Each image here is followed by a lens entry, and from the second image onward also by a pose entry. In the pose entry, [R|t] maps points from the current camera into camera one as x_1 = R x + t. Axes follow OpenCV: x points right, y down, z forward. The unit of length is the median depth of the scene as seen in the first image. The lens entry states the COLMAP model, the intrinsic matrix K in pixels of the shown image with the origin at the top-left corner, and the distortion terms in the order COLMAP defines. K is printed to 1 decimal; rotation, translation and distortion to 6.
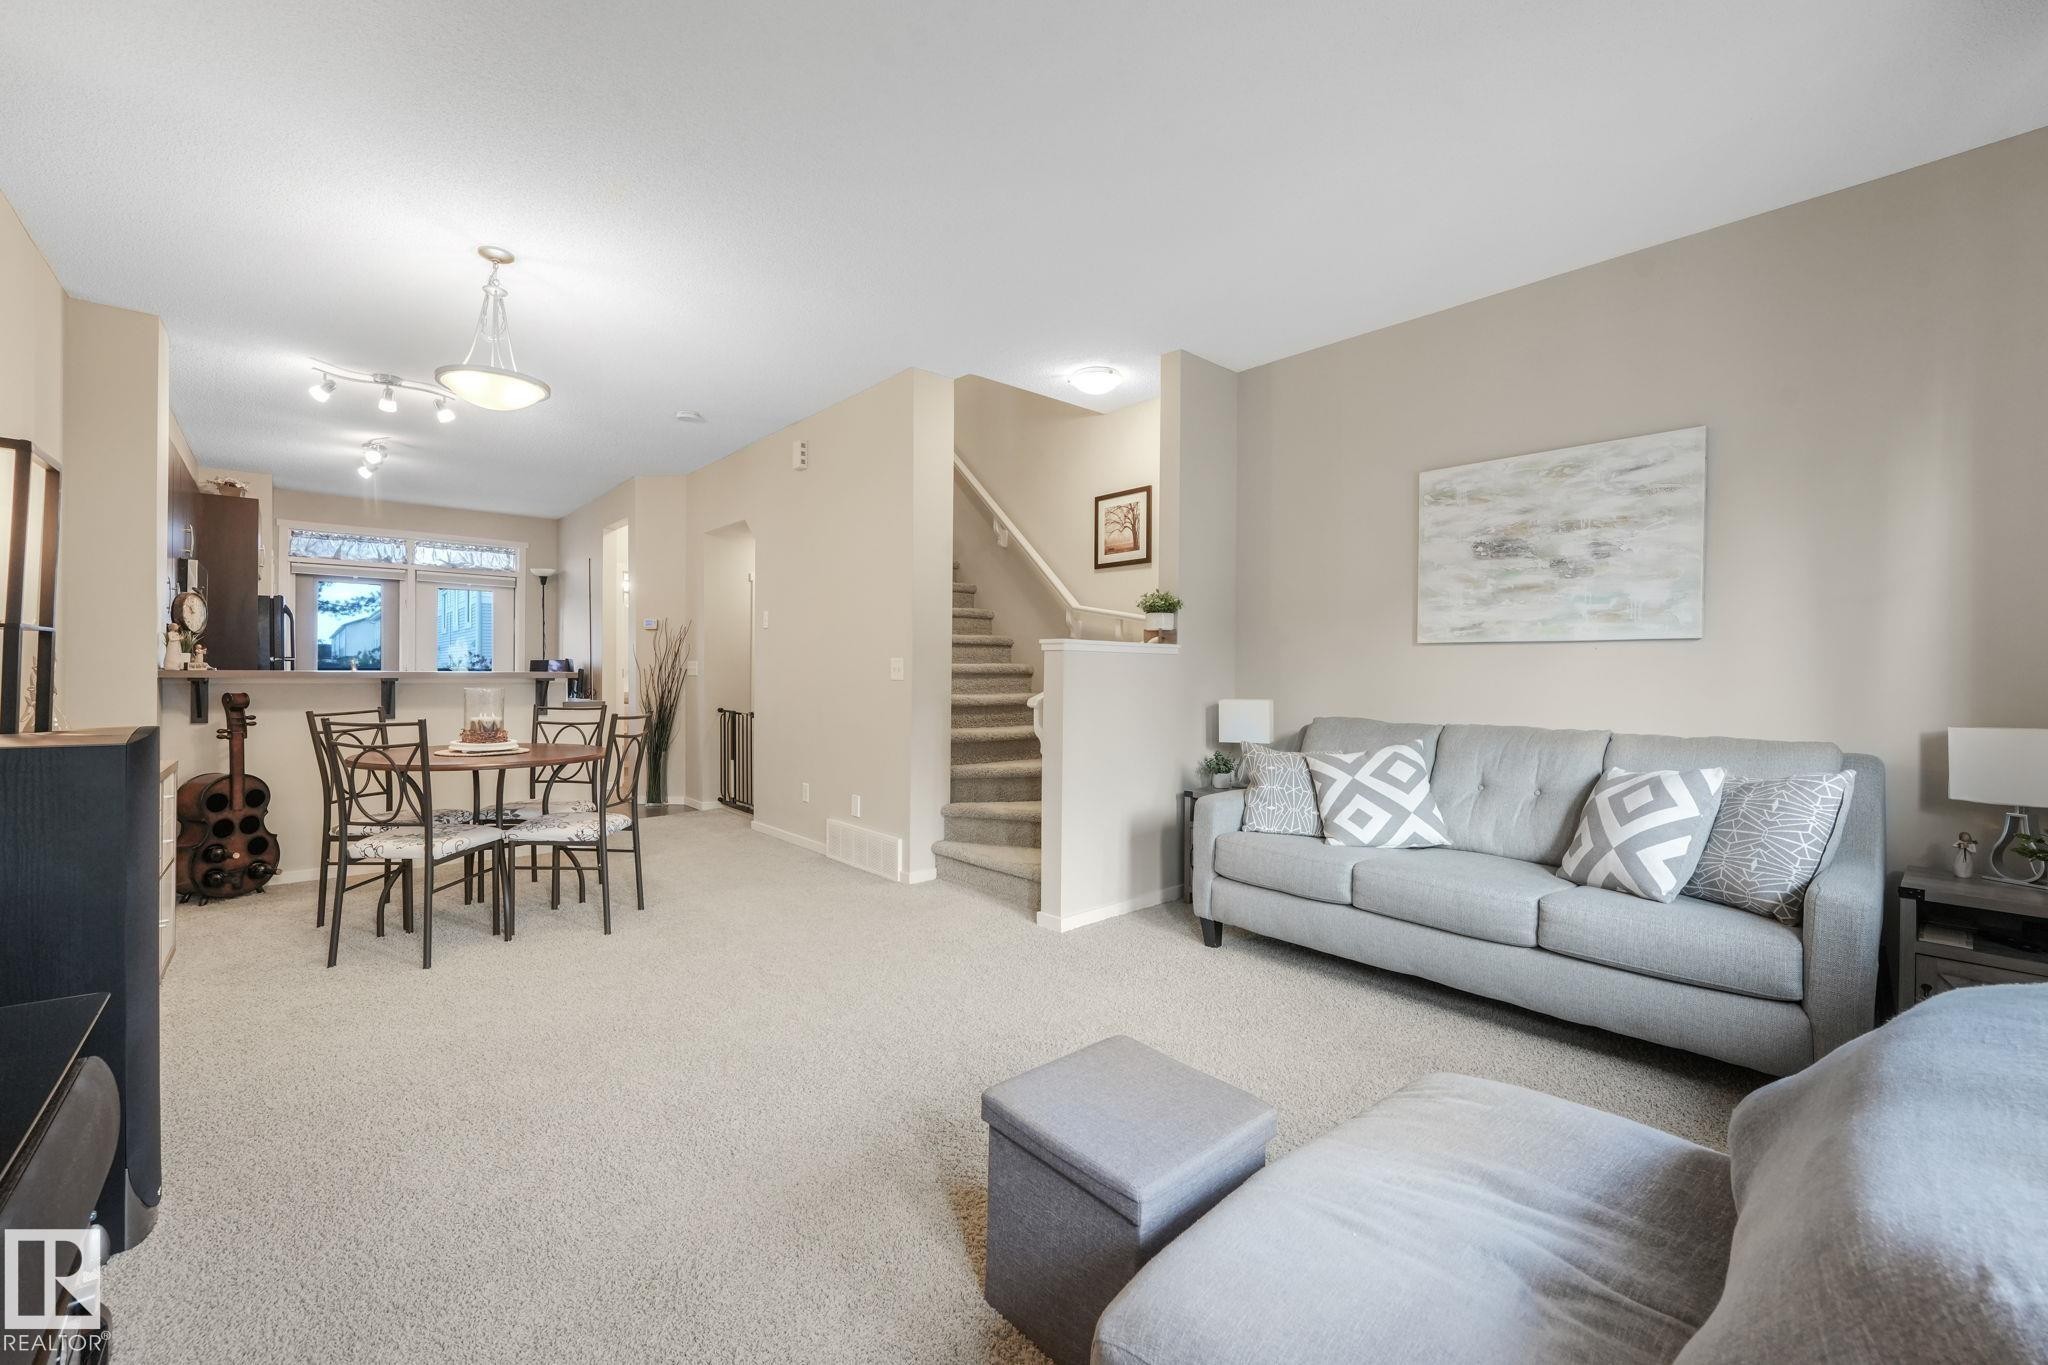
lens RADIAL K [[832.5, 0, 1024.0], [0, 832.5, 682.5], [0, 0, 1]] dist [-0.023683, 0.000178]
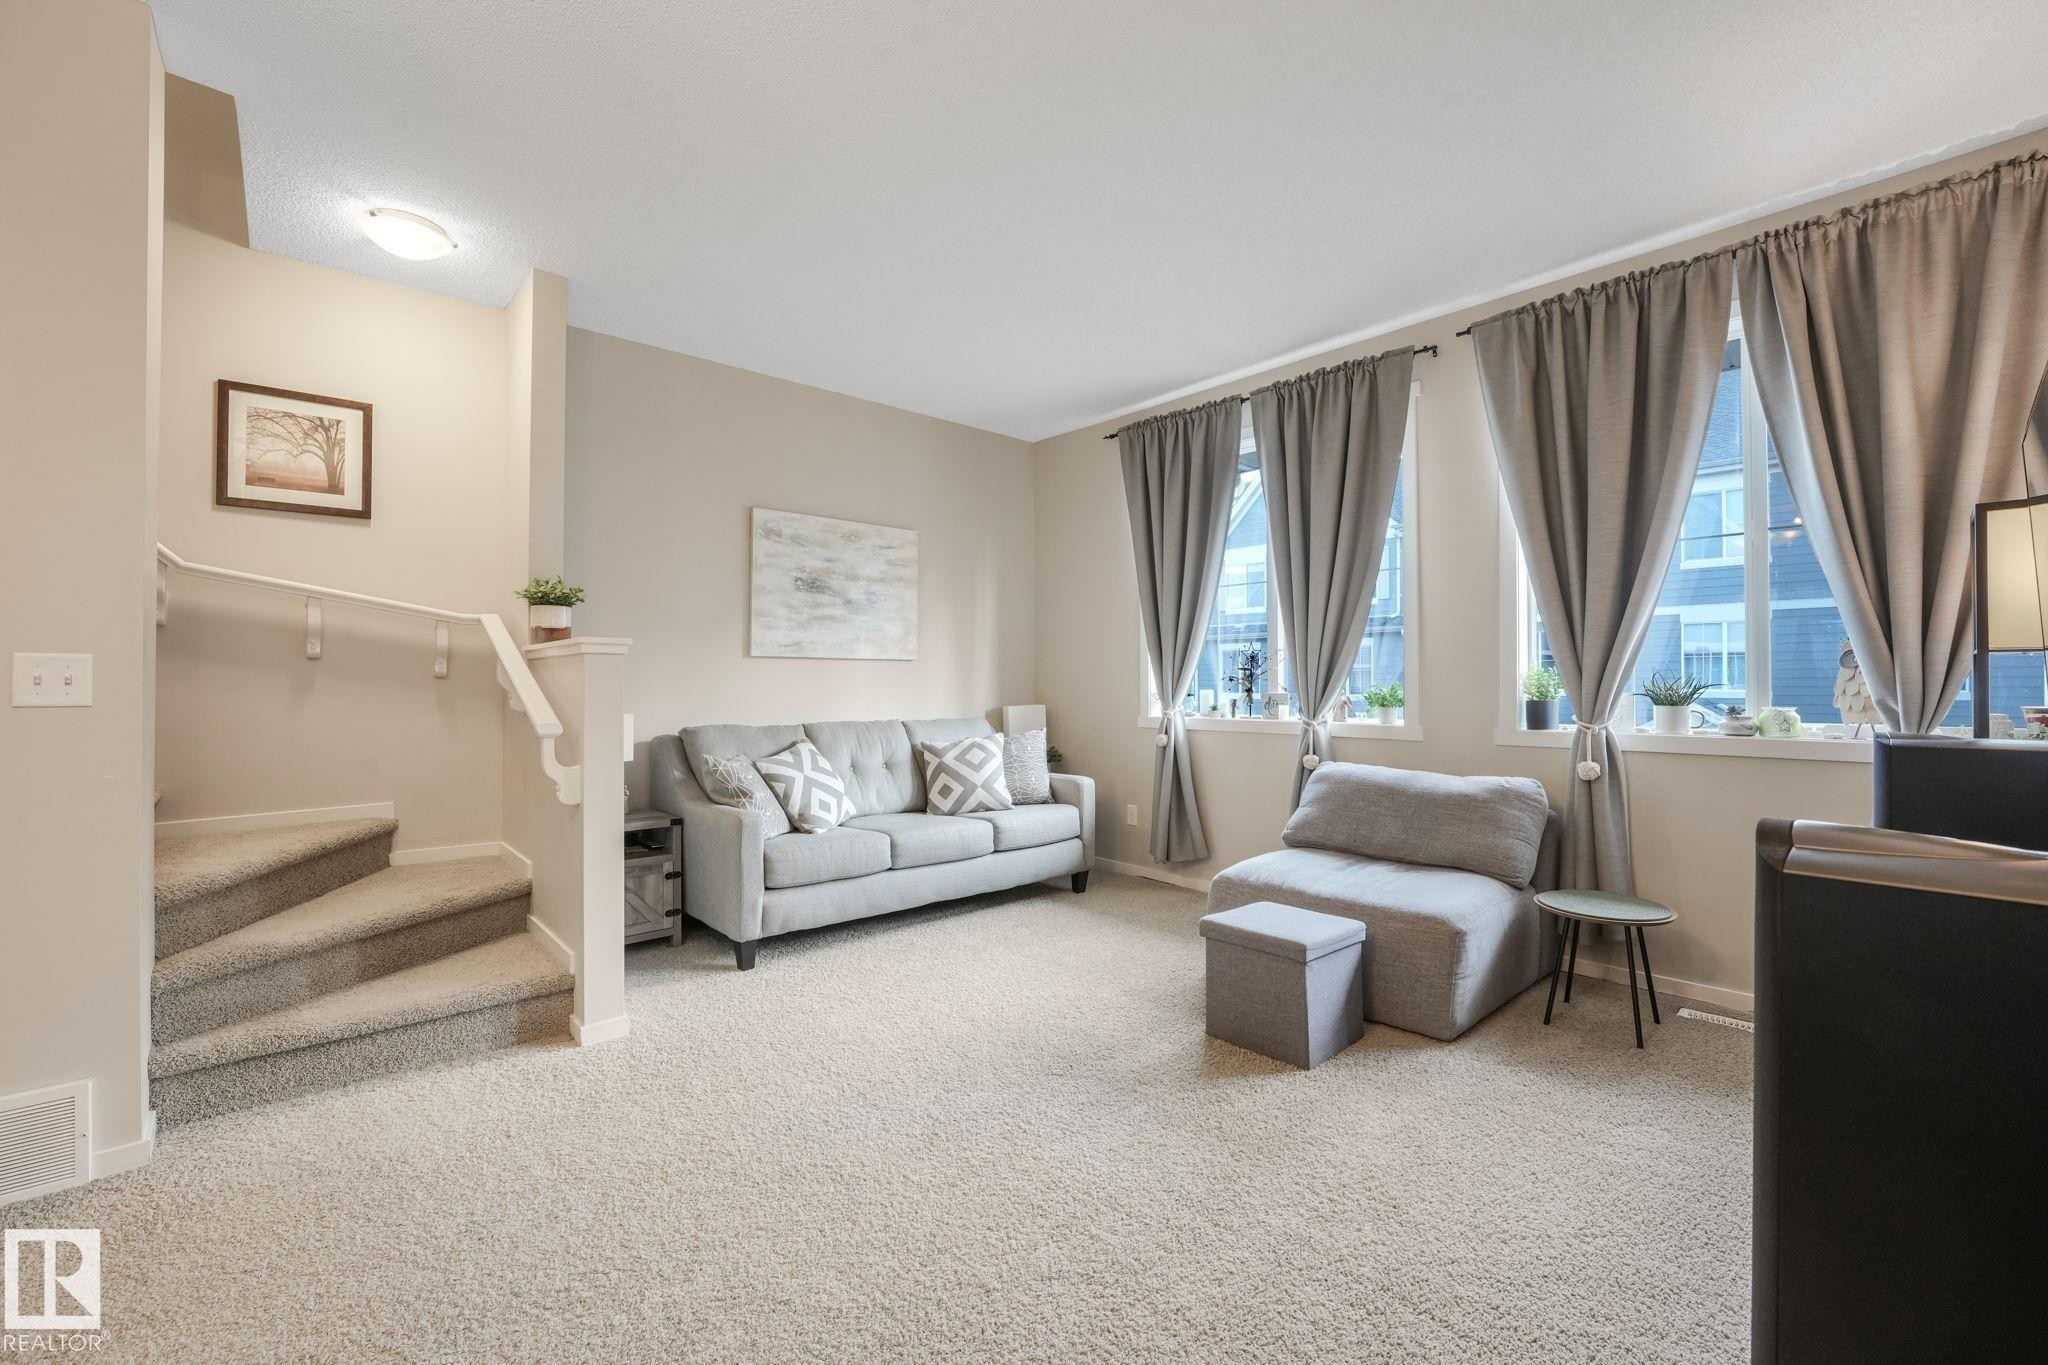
lens RADIAL K [[832.5, 0, 1024.0], [0, 832.5, 682.5], [0, 0, 1]] dist [-0.023683, 0.000178]
pose [[-0.000741, -0.006293, 0.999980, -0.681555], [0.012397, 0.999903, 0.006302, -0.013536], [-0.999923, 0.012402, -0.000663, 0.634046]]
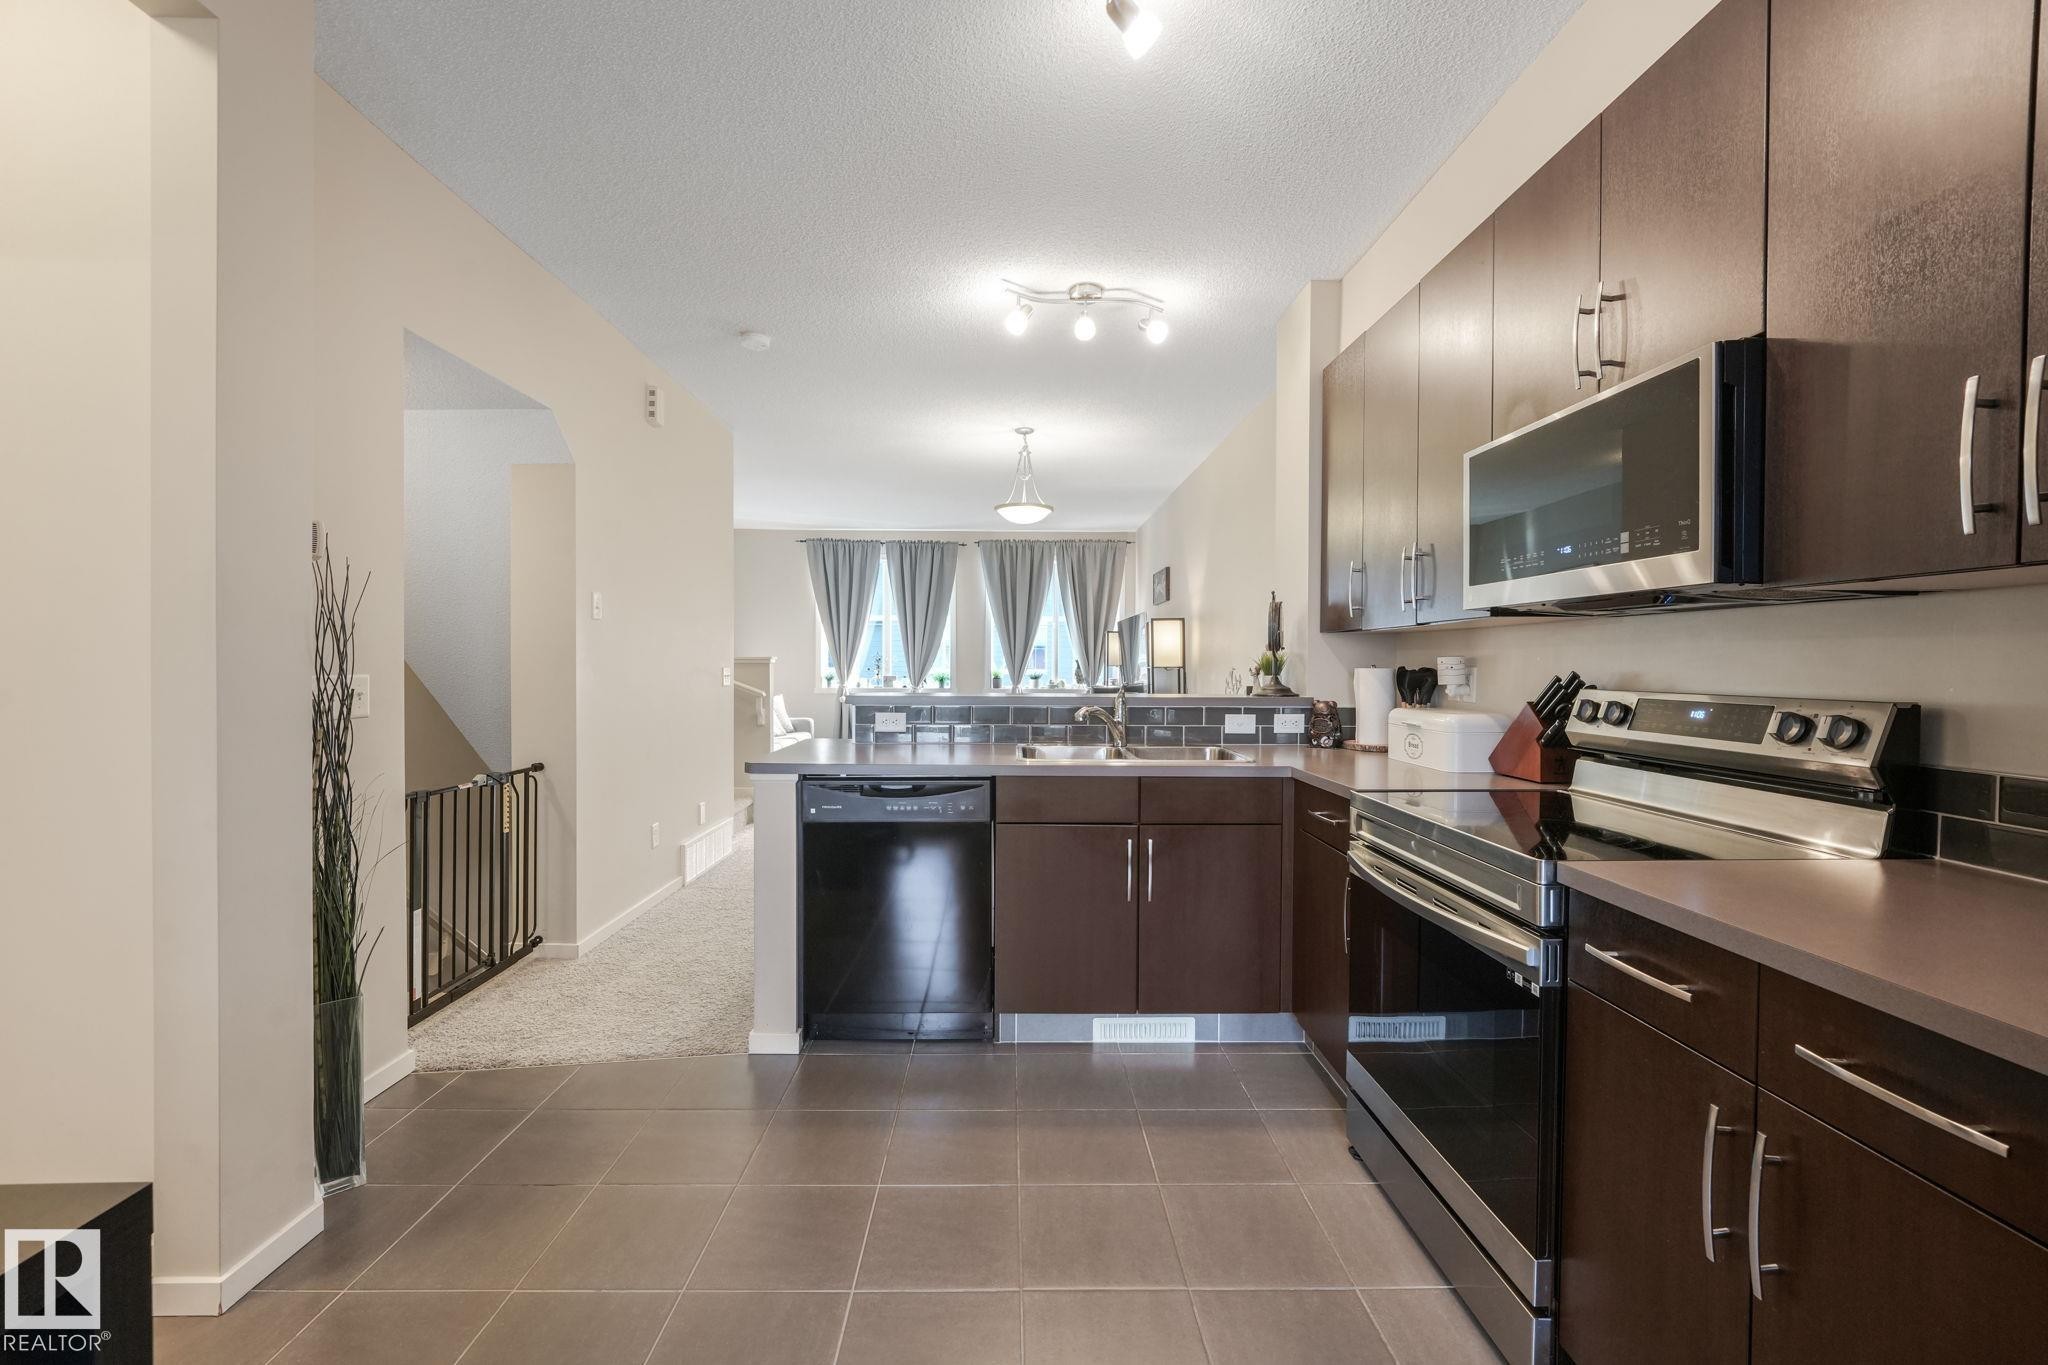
lens RADIAL K [[832.5, 0, 1024.0], [0, 832.5, 682.5], [0, 0, 1]] dist [-0.023683, 0.000178]
pose [[-0.760517, -0.028586, 0.648689, -1.524696], [-0.005409, 0.999275, 0.037694, -0.066110], [-0.649296, 0.025158, -0.760120, 1.994936]]
